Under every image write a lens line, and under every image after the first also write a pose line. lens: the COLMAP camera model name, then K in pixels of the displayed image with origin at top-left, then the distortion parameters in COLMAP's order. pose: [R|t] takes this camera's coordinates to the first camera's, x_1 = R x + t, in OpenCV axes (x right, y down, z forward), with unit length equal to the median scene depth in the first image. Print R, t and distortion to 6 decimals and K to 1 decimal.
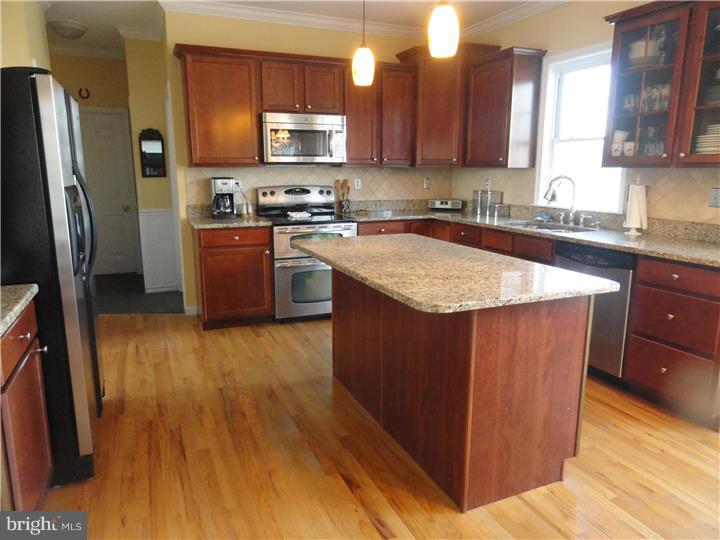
lens RADIAL K [[501.6, 0, 360.0], [0, 501.6, 270.0], [0, 0, 1]] dist [0.000797, 0.003865]
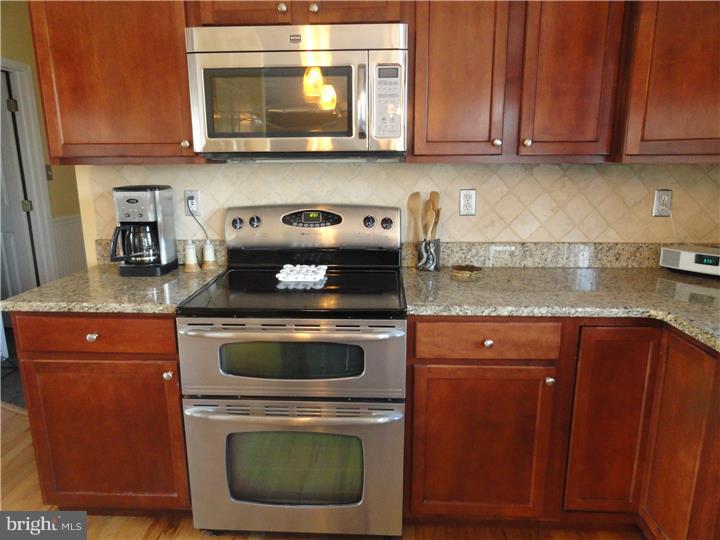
lens RADIAL K [[501.6, 0, 360.0], [0, 501.6, 270.0], [0, 0, 1]] dist [0.000797, 0.003865]
pose [[0.900313, 0.089899, -0.425857, 0.122454], [-0.082725, 0.995945, 0.035354, -0.150788], [0.427309, 0.003400, 0.904099, 0.714022]]
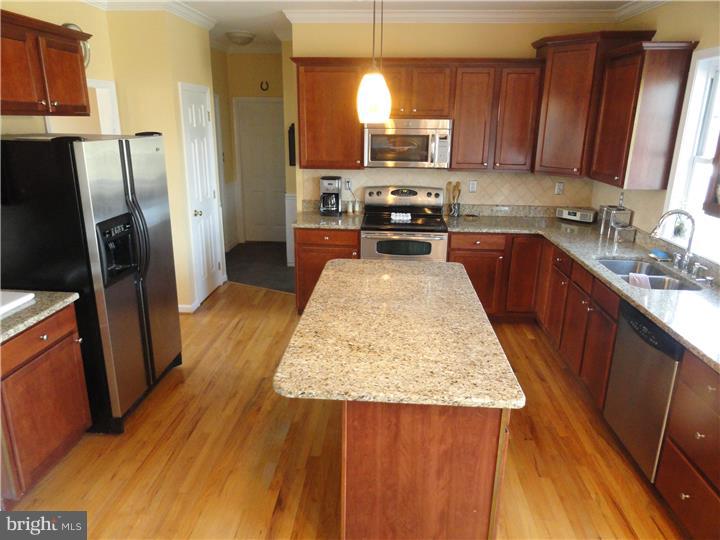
lens RADIAL K [[501.6, 0, 360.0], [0, 501.6, 270.0], [0, 0, 1]] dist [0.000797, 0.003865]
pose [[0.890713, 0.142435, -0.431673, 0.293155], [-0.101878, 0.988034, 0.115798, -0.127780], [0.443002, -0.059165, 0.894566, 0.057432]]
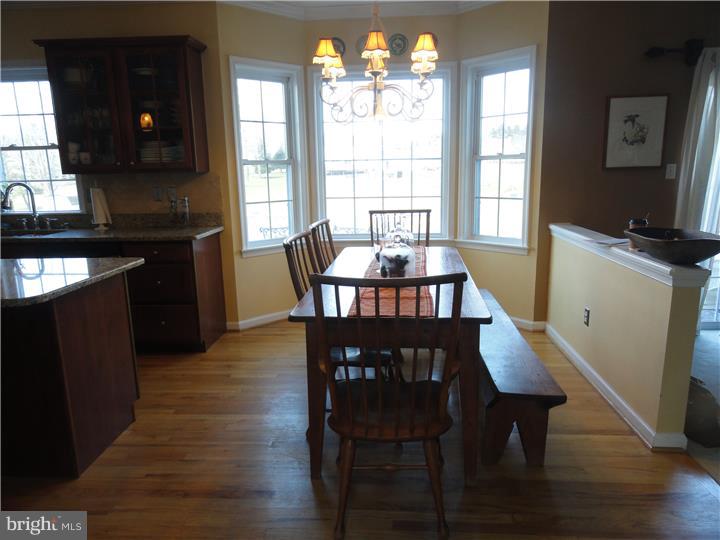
lens RADIAL K [[501.6, 0, 360.0], [0, 501.6, 270.0], [0, 0, 1]] dist [0.000797, 0.003865]
pose [[0.451540, -0.189029, 0.871998, -0.199769], [0.198318, 0.974117, 0.108473, 0.013151], [-0.869932, 0.123953, 0.477340, -0.077613]]
